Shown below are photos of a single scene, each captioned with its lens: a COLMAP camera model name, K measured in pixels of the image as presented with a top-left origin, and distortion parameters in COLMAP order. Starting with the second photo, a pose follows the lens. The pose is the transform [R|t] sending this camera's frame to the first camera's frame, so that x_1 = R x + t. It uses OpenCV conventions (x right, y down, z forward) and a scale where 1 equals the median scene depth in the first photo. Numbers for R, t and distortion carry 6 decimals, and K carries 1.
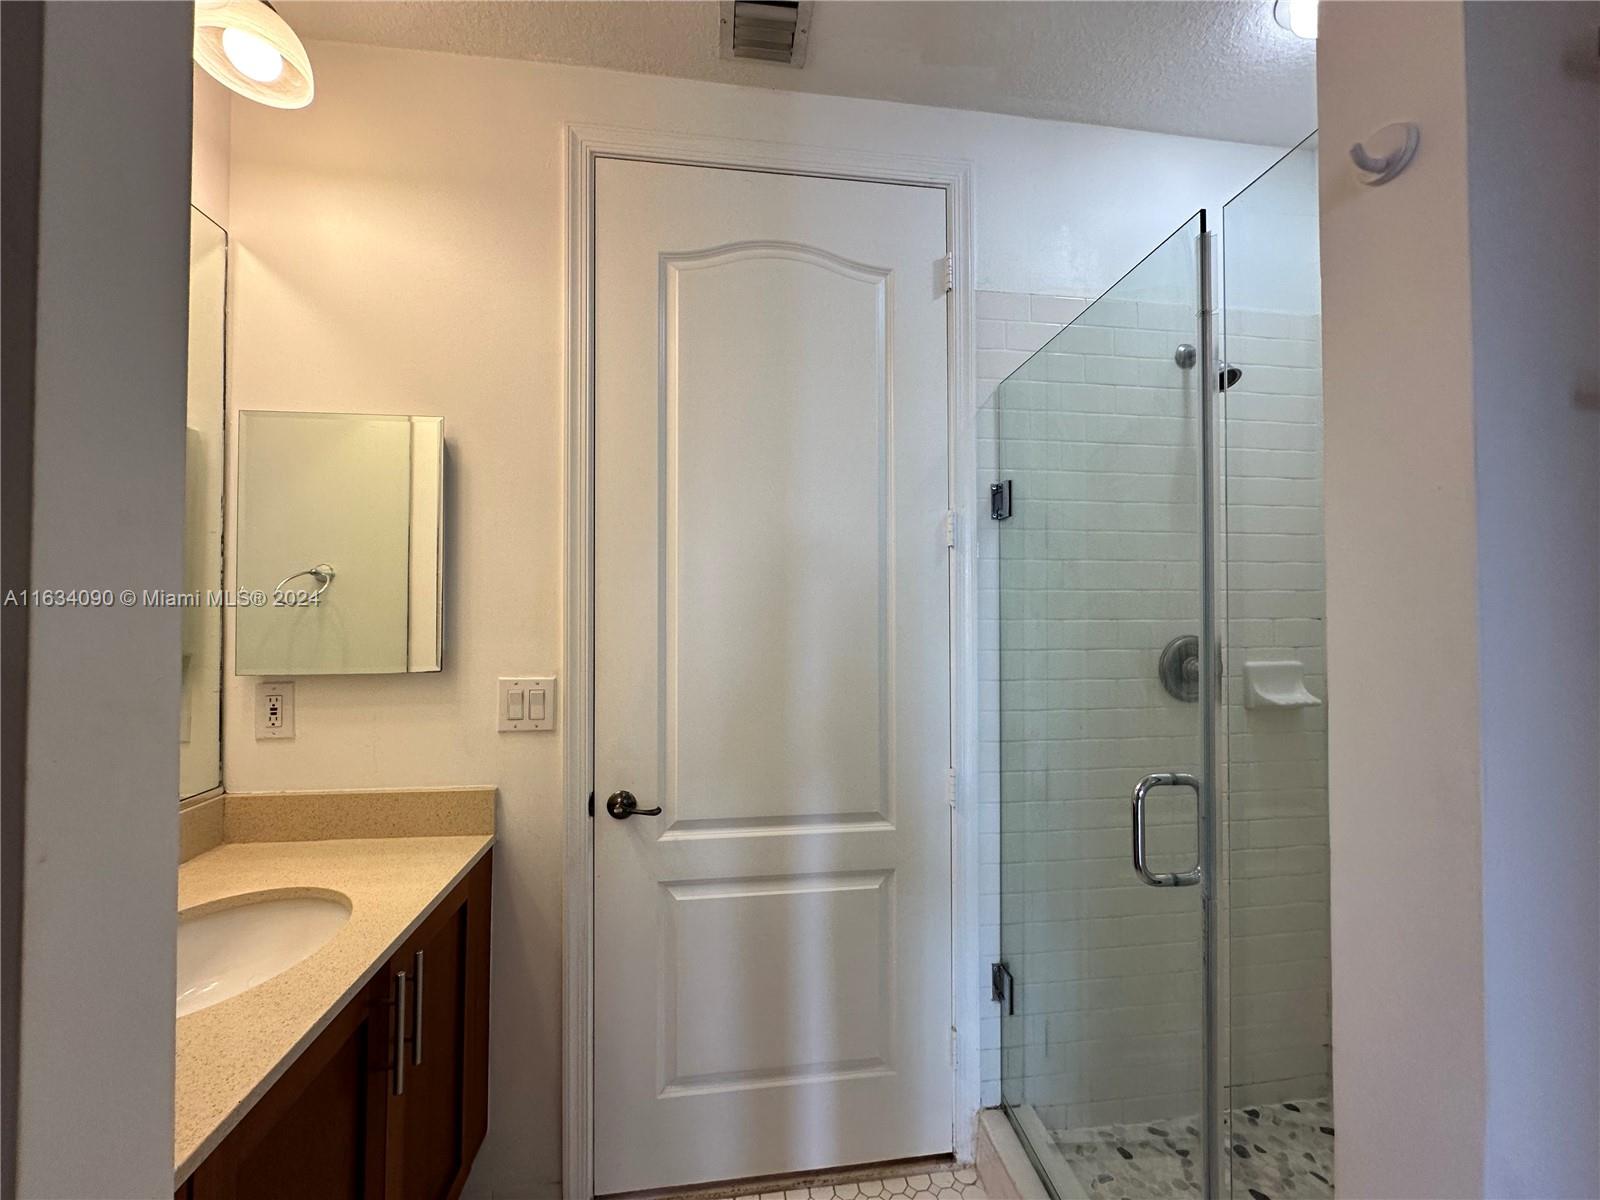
lens RADIAL K [[634.4, 0, 797.3], [0, 634.4, 598.2], [0, 0, 1]] dist [-0.004155, -0.000355]
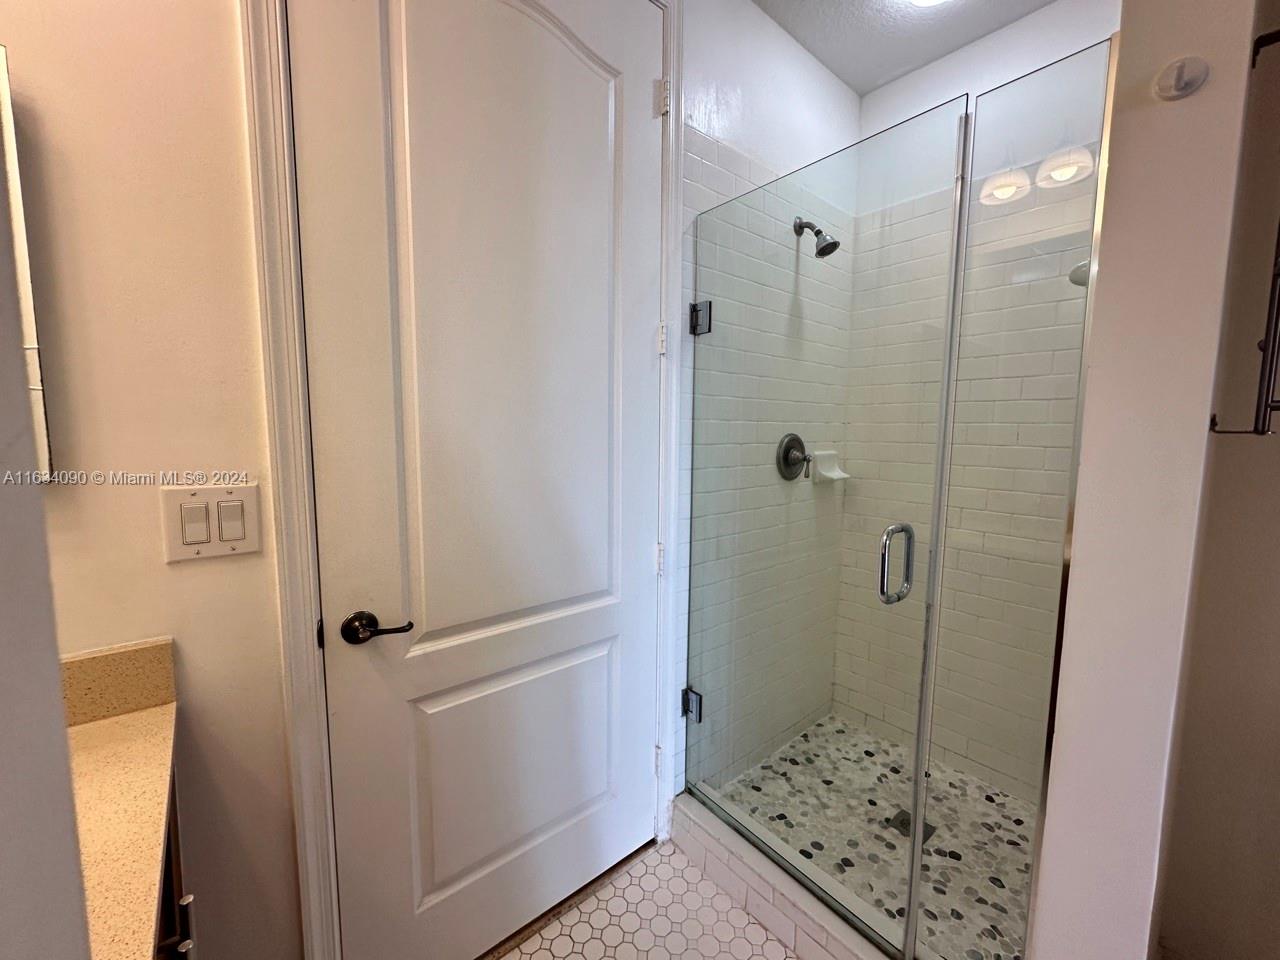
lens RADIAL K [[507.5, 0, 640.4], [0, 507.5, 480.2], [0, 0, 1]] dist [-0.004155, -0.000355]
pose [[0.845721, -0.046358, 0.531608, -0.296937], [-0.017071, 0.993359, 0.113782, 0.041987], [-0.533352, -0.105303, 0.839313, 0.234158]]
